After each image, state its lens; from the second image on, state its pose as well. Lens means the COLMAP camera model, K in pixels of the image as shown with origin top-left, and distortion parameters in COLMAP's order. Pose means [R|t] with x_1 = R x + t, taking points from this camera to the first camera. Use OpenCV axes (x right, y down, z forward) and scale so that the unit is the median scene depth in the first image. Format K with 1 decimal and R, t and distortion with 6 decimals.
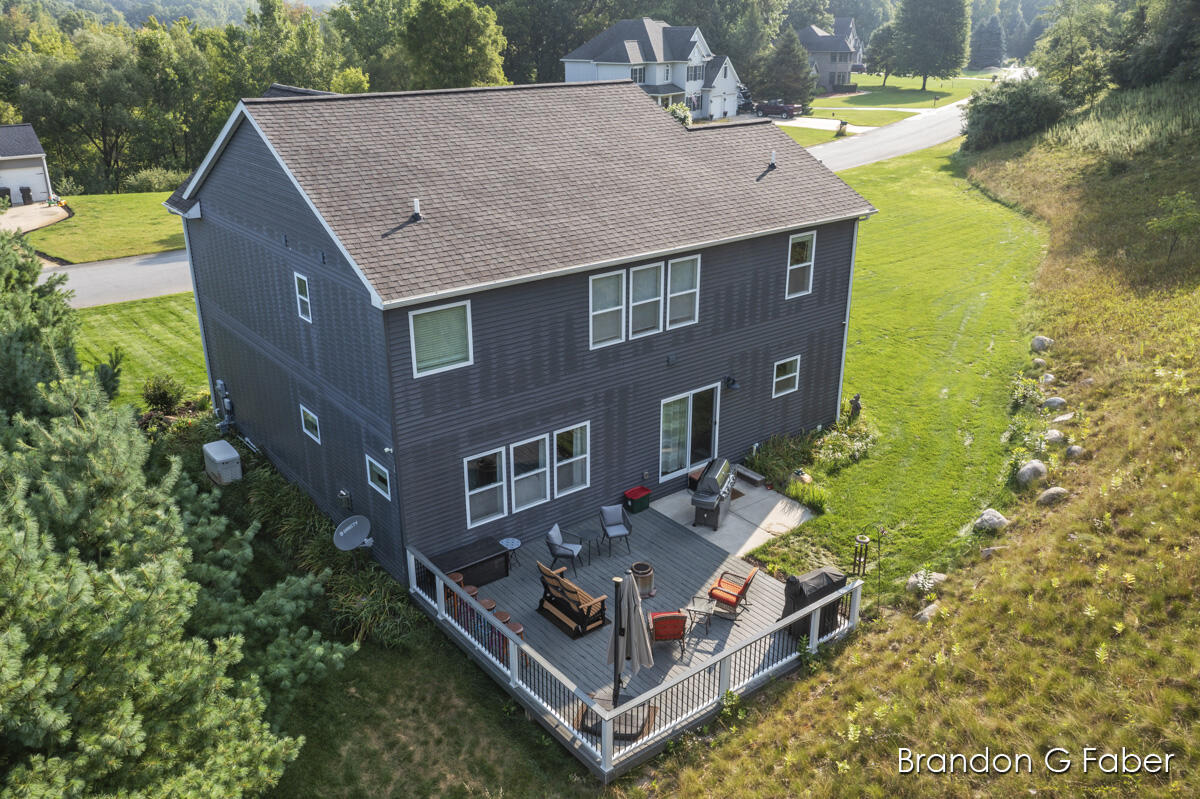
lens RADIAL K [[953.7, 0, 600.0], [0, 953.7, 399.5], [0, 0, 1]] dist [0.006965, 0.003203]
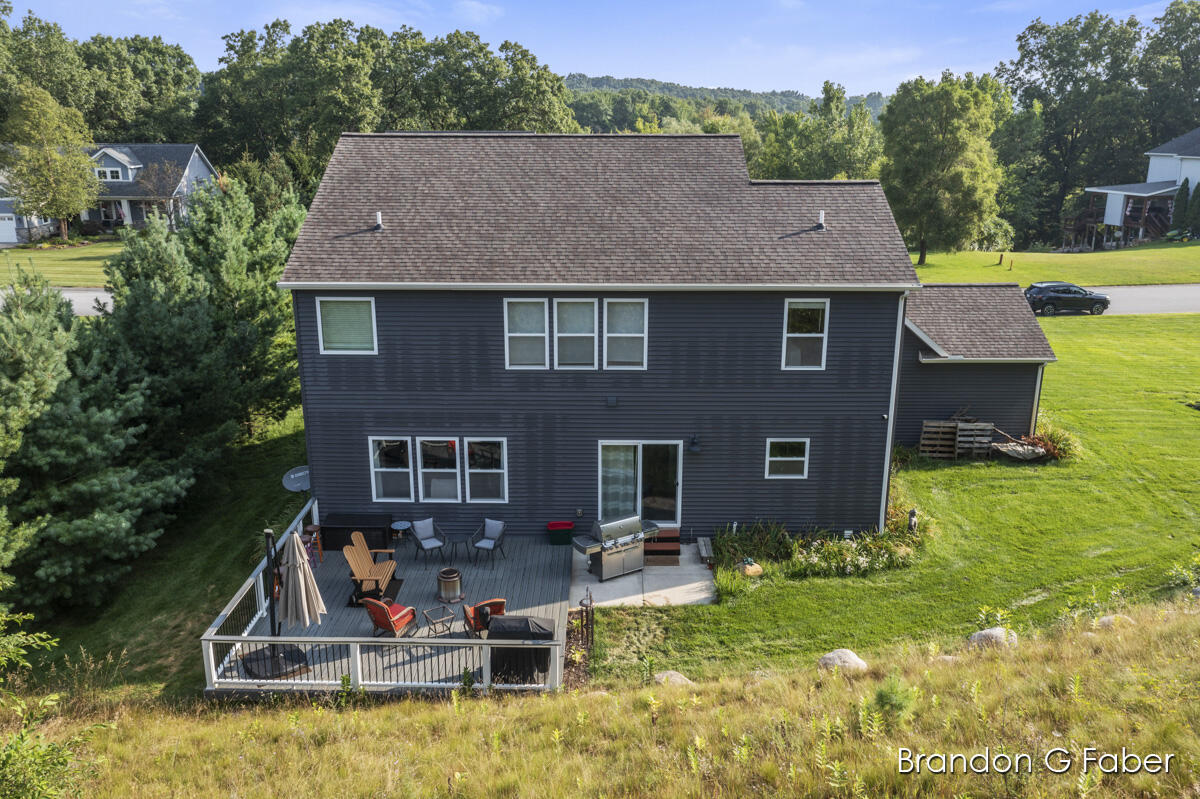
lens RADIAL K [[953.7, 0, 600.0], [0, 953.7, 399.5], [0, 0, 1]] dist [0.006965, 0.003203]
pose [[0.781789, 0.180850, -0.596741, 0.677289], [-0.236612, 0.971480, -0.015565, -0.026232], [0.576906, 0.153365, 0.802283, 0.210644]]
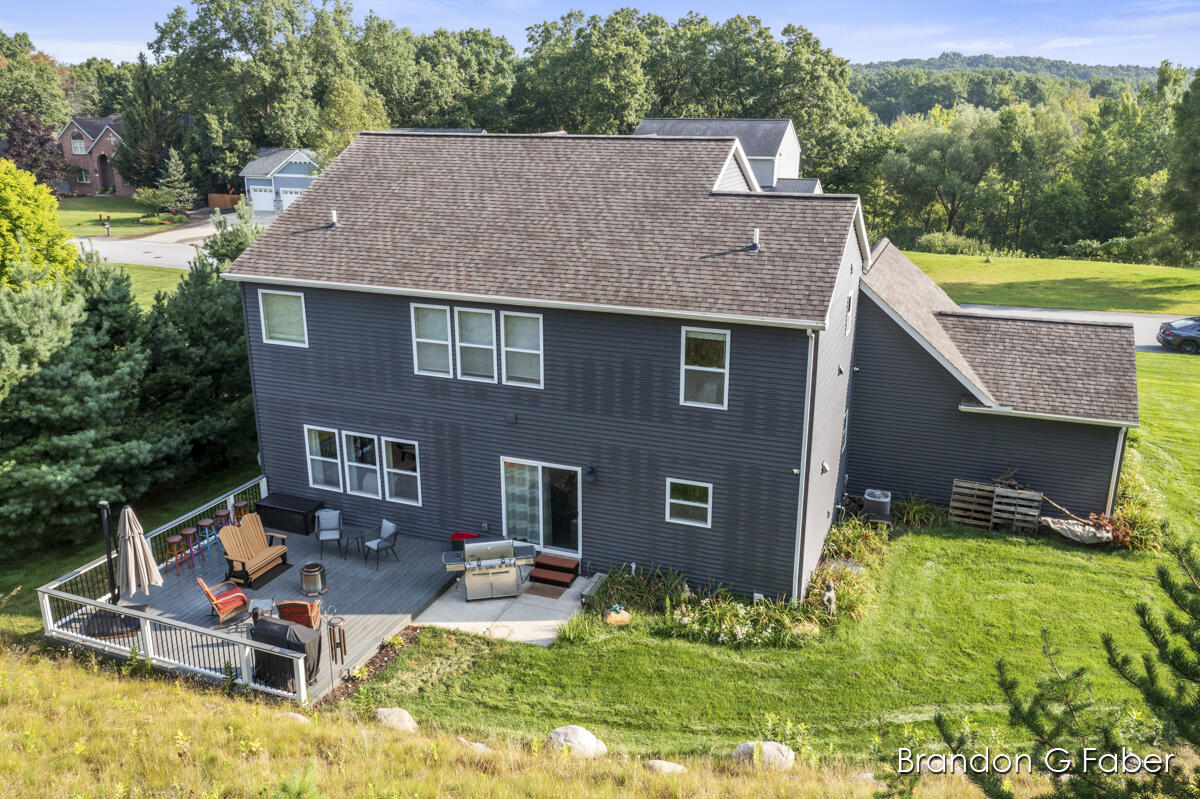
lens RADIAL K [[951.4, 0, 600.0], [0, 951.4, 399.5], [0, 0, 1]] dist [0.003350, 0.003095]
pose [[0.506089, 0.262824, -0.821460, 0.923230], [-0.324007, 0.940612, 0.101330, -0.189485], [0.799308, 0.214877, 0.561191, 0.557019]]
